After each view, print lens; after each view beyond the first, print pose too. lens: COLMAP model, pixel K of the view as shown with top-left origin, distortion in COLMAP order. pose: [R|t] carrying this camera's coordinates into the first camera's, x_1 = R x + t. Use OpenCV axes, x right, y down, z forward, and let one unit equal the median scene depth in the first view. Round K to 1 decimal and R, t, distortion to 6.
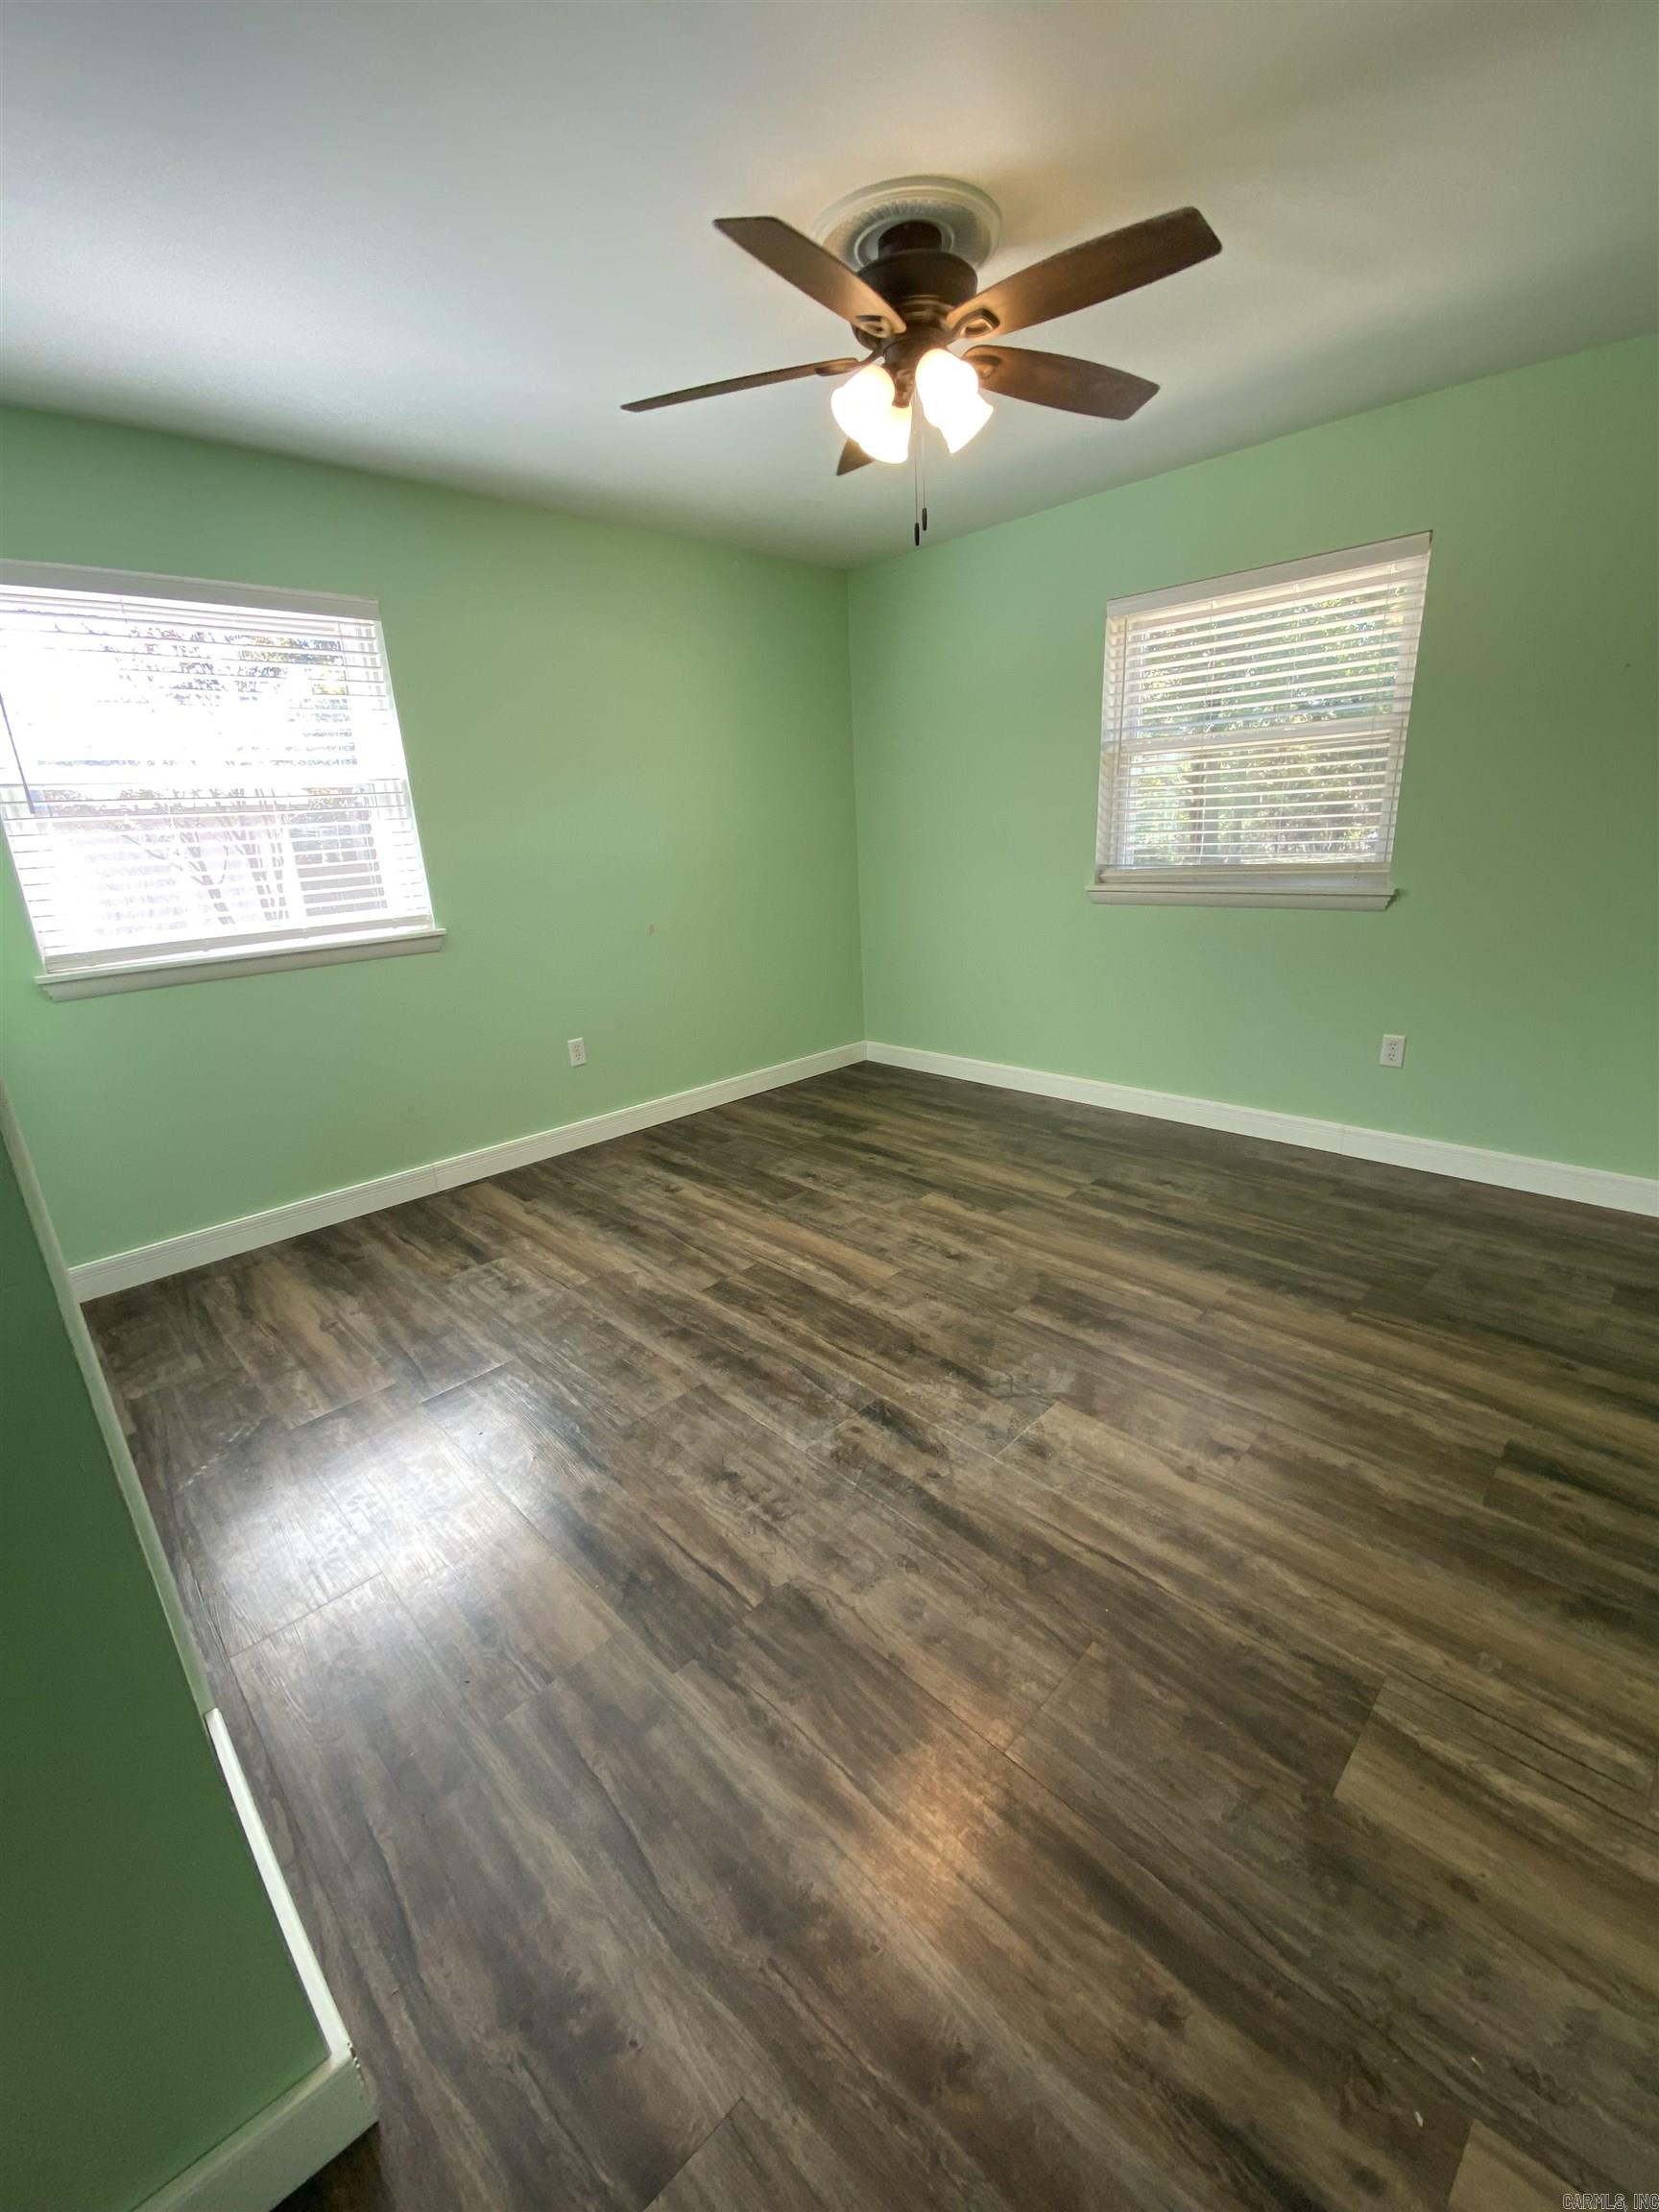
lens RADIAL K [[834.3, 0, 829.5], [0, 834.3, 1106.0], [0, 0, 1]] dist [0.025478, -0.020450]
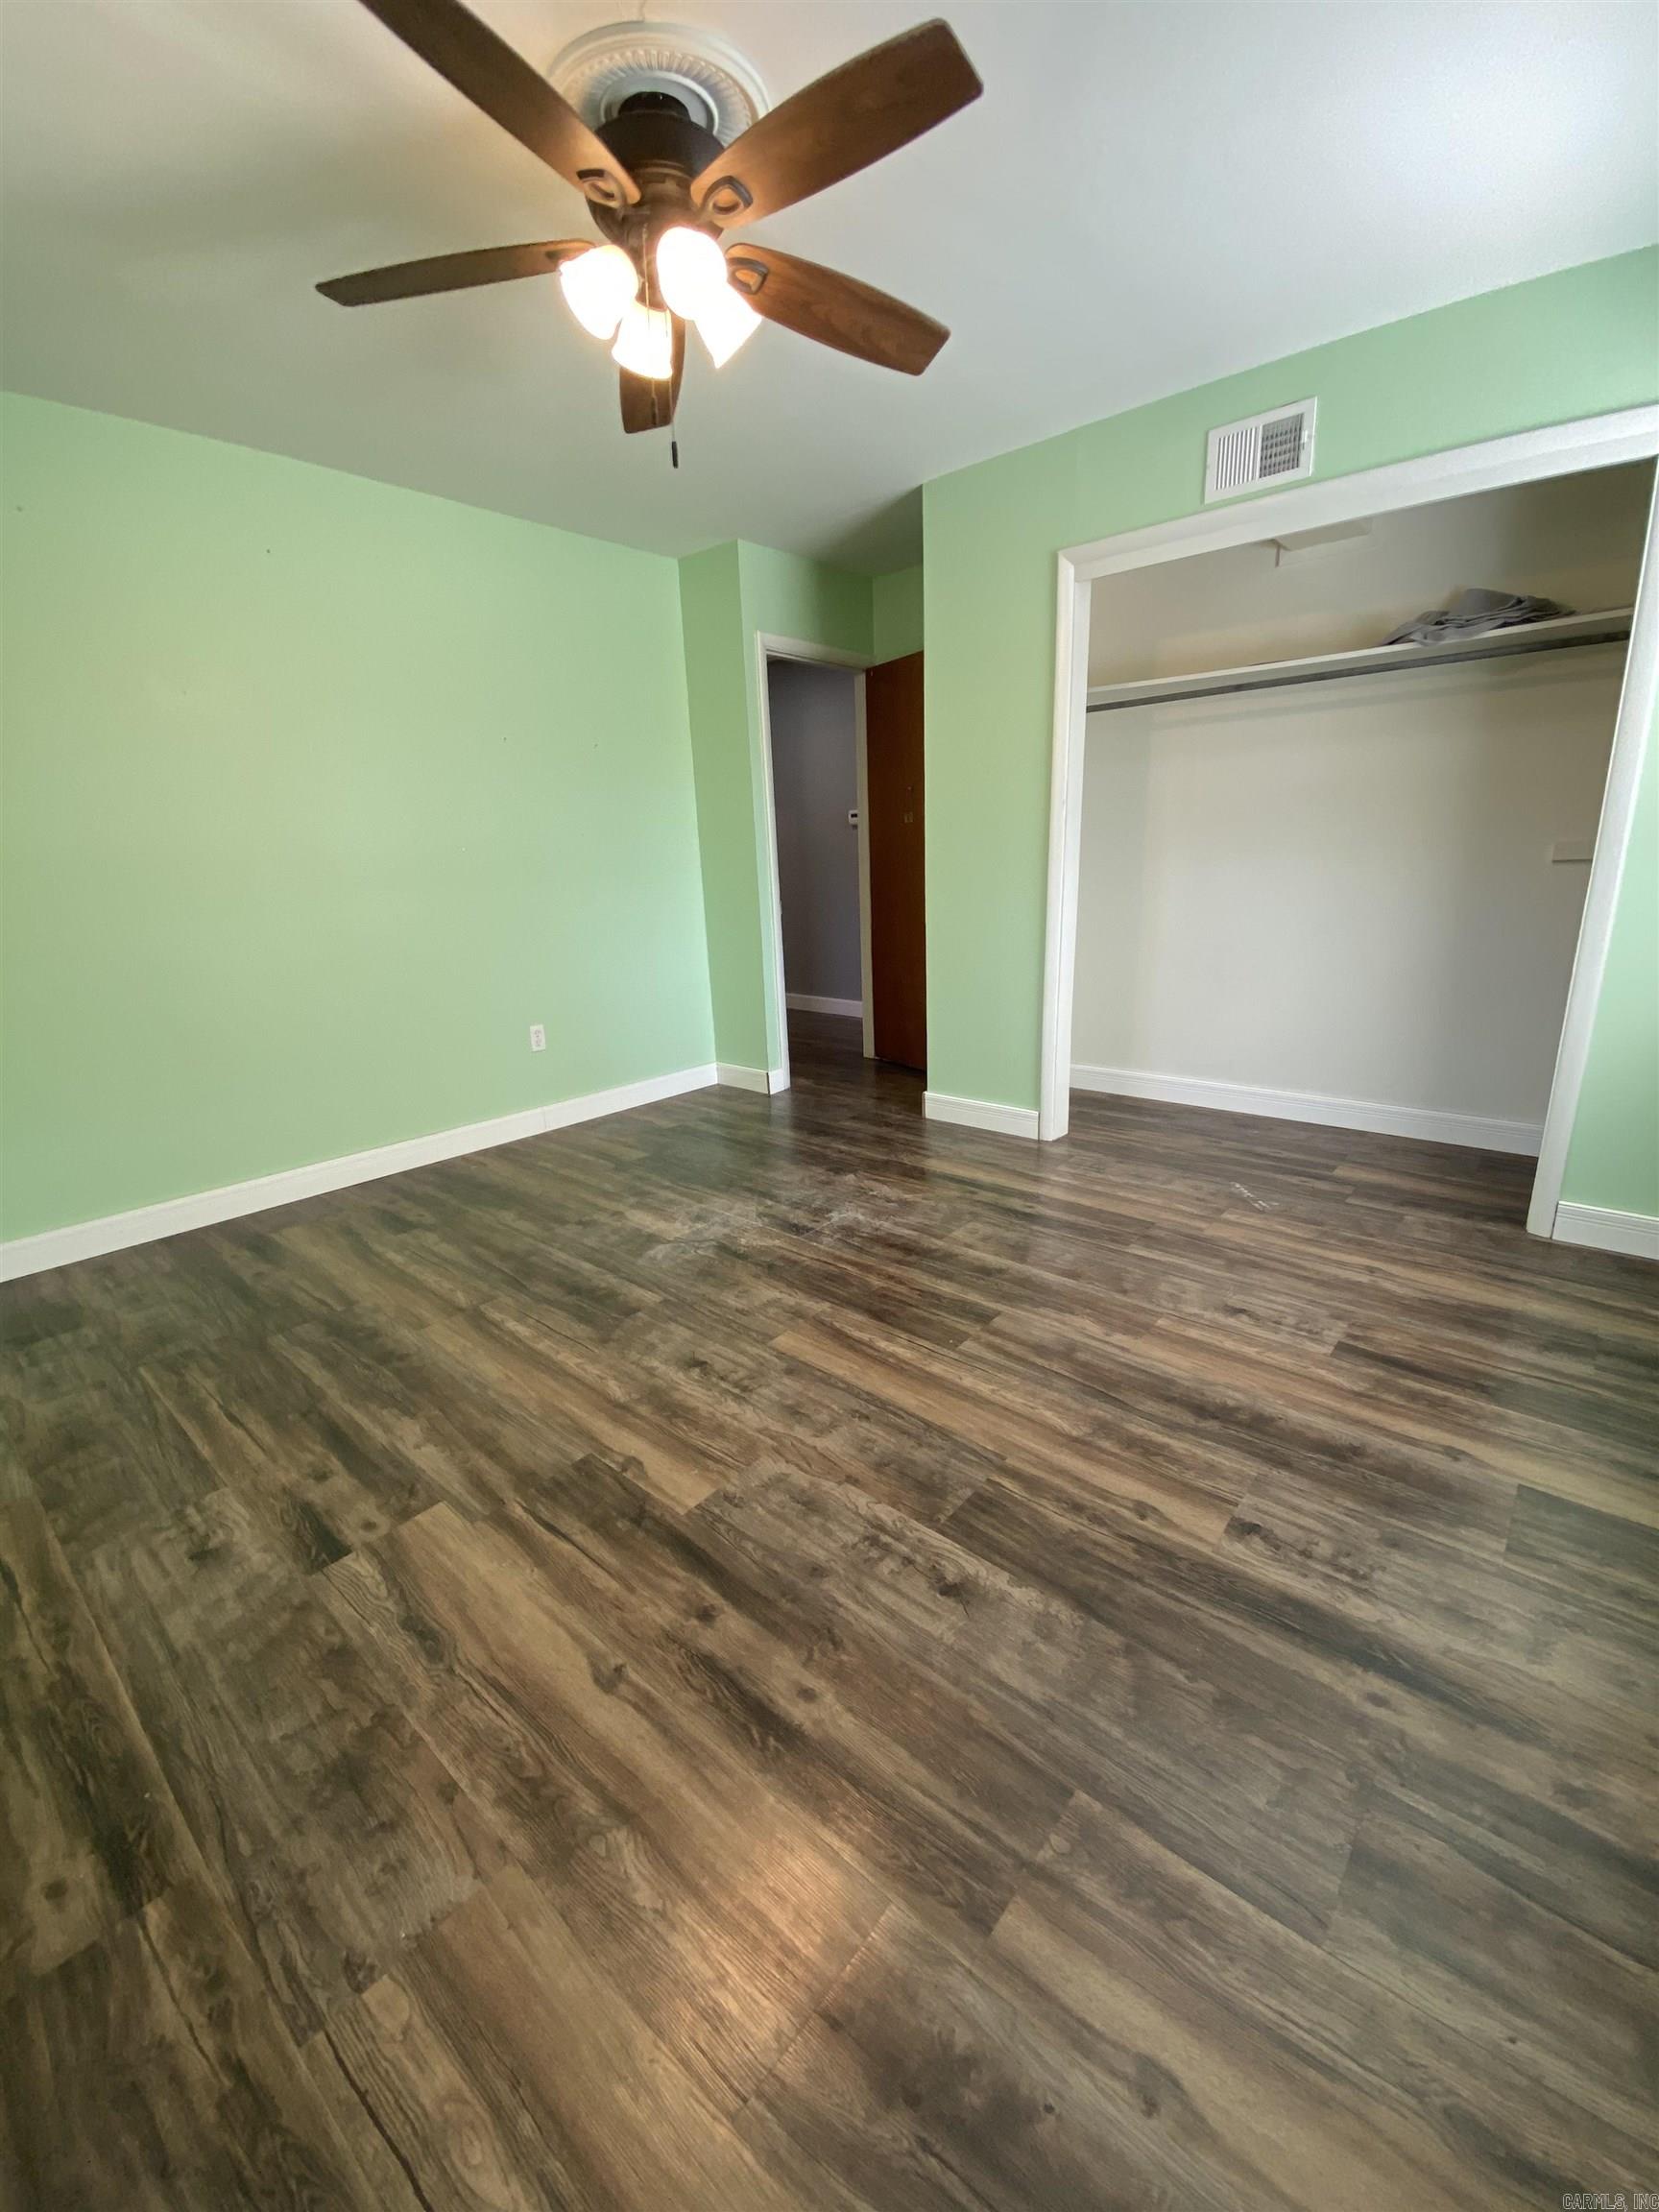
lens RADIAL K [[834.3, 0, 829.5], [0, 834.3, 1106.0], [0, 0, 1]] dist [0.025478, -0.020450]
pose [[-0.993400, 0.104162, -0.048033, 0.041586], [0.057331, 0.813587, 0.578610, -0.444679], [0.099348, 0.572037, -0.814189, 1.495552]]
